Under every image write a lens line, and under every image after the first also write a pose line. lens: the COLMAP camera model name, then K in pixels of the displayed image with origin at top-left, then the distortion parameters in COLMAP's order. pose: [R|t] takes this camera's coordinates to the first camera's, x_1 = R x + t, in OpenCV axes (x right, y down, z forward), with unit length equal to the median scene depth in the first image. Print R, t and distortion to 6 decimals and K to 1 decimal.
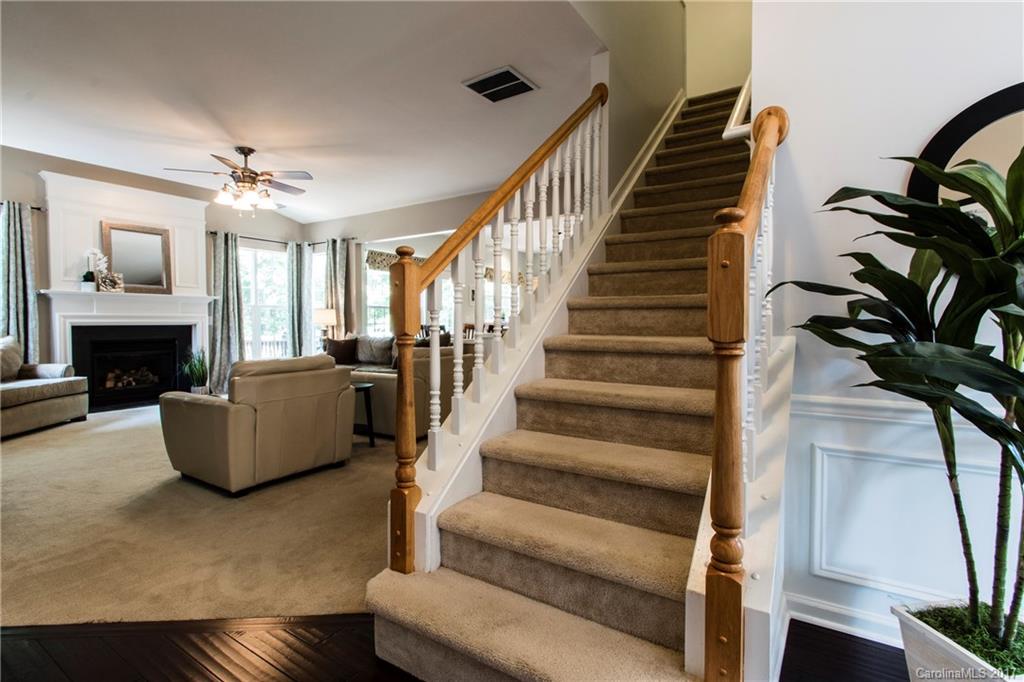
lens RADIAL K [[482.9, 0, 509.1], [0, 482.9, 333.5], [0, 0, 1]] dist [0.002542, 0.000391]
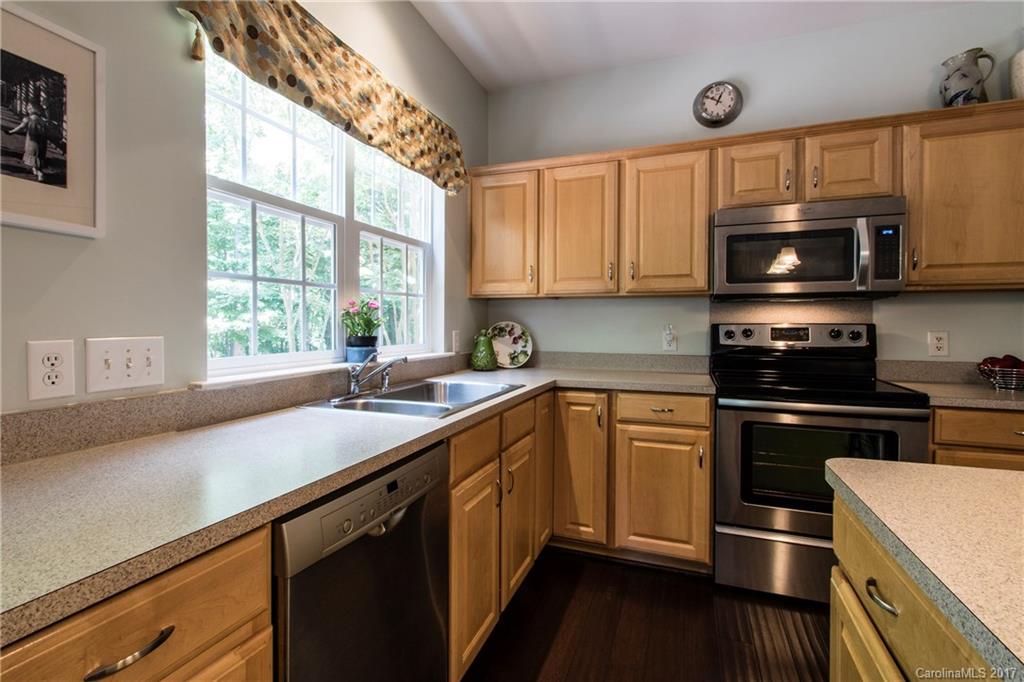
lens RADIAL K [[477.8, 0, 512.0], [0, 477.8, 341.0], [0, 0, 1]] dist [-0.000858, -0.000443]
pose [[0.973838, -0.003889, 0.227210, -0.000055], [0.001504, 0.999942, 0.010668, -0.056374], [-0.227238, -0.010047, 0.973787, 1.367330]]
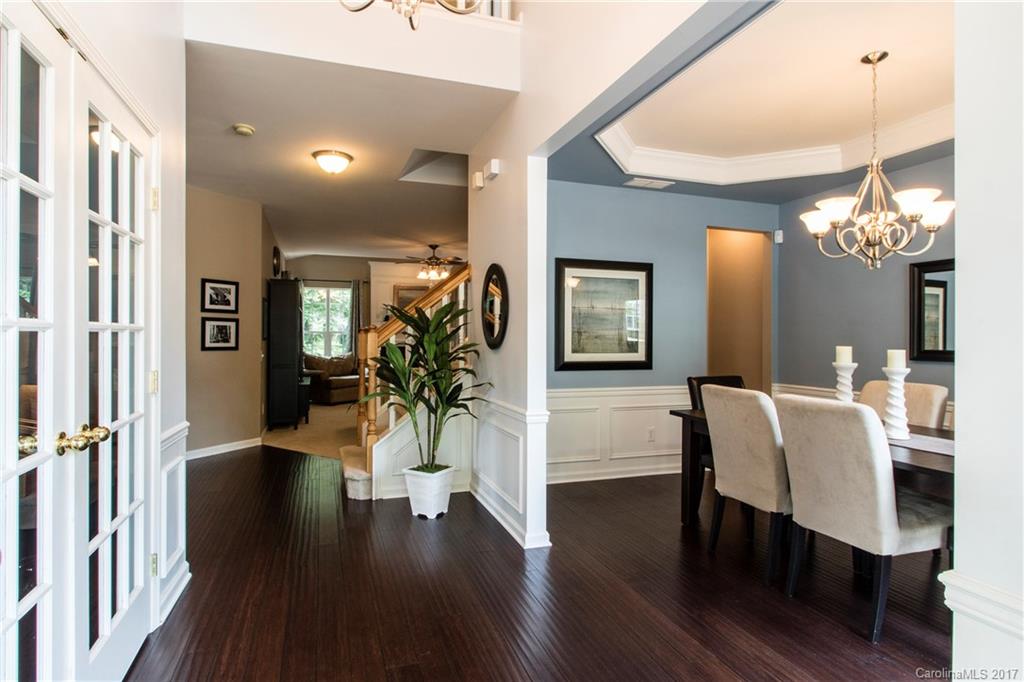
lens RADIAL K [[550.0, 0, 513.7], [0, 550.0, 329.9], [0, 0, 1]] dist [0.000157, -0.000008]
pose [[0.790285, 0.007088, -0.612698, 0.593676], [-0.025102, 0.999468, -0.020815, -0.037390], [0.612225, 0.031830, 0.790043, -0.236842]]
